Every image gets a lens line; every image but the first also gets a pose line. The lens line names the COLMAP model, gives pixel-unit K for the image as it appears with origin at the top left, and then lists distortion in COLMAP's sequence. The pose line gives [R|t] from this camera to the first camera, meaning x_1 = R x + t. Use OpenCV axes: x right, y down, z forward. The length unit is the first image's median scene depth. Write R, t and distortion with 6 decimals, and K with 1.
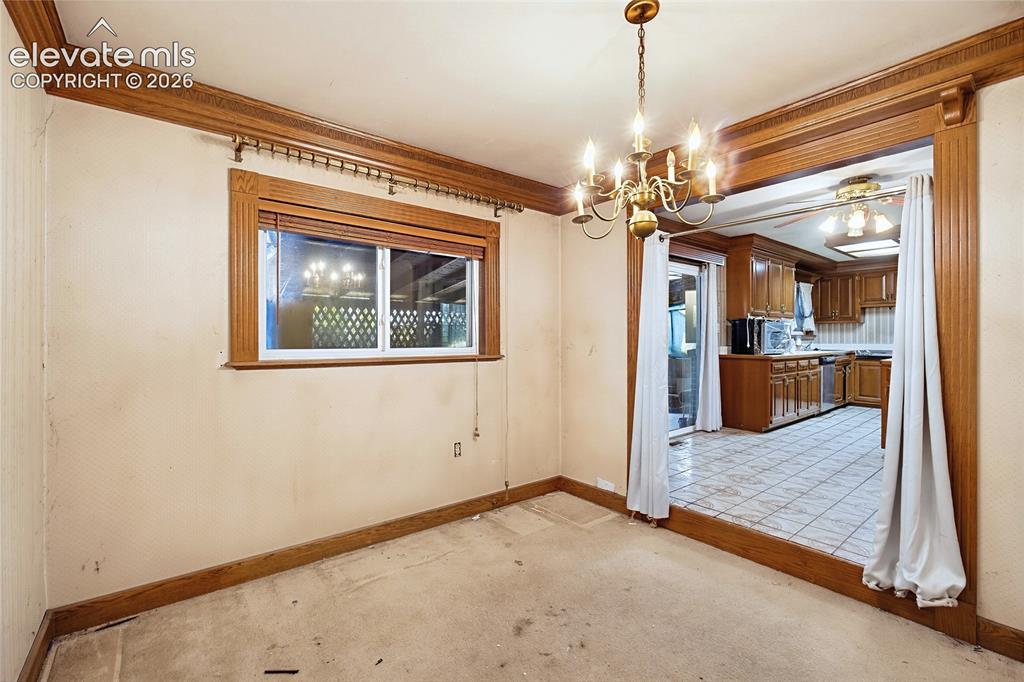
lens RADIAL K [[433.5, 0, 509.7], [0, 433.5, 337.0], [0, 0, 1]] dist [-0.010093, 0.000166]
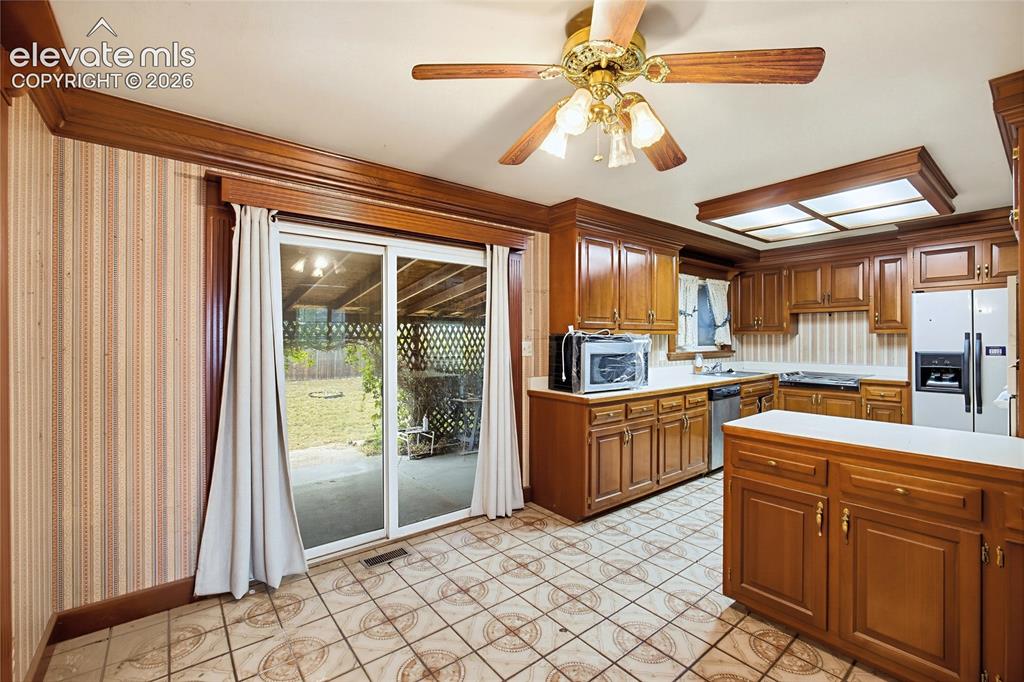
lens RADIAL K [[437.2, 0, 519.0], [0, 437.2, 339.3], [0, 0, 1]] dist [0.000180, 0.000511]
pose [[0.999899, -0.001262, 0.014187, 0.303728], [0.001201, 0.999990, 0.004282, -0.024747], [-0.014192, -0.004264, 0.999890, 0.237314]]
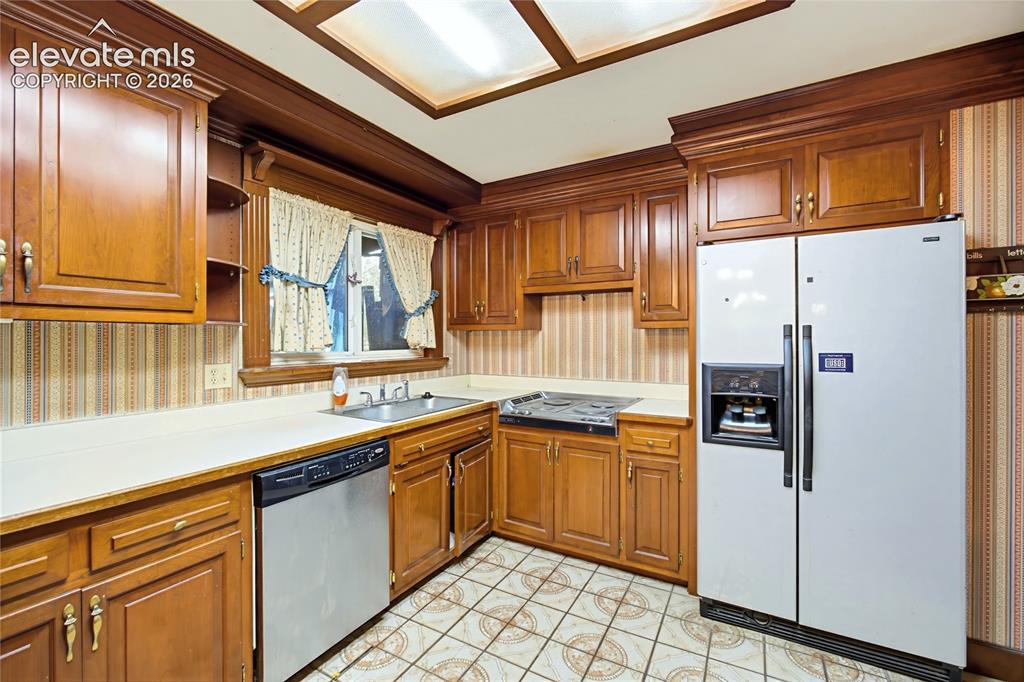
lens RADIAL K [[438.4, 0, 511.8], [0, 438.4, 336.6], [0, 0, 1]] dist [-0.012688, 0.000135]
pose [[0.930069, 0.002144, 0.367379, 0.559304], [-0.001717, 0.999997, -0.001490, -0.022558], [-0.367381, 0.000755, 0.930070, 0.525285]]
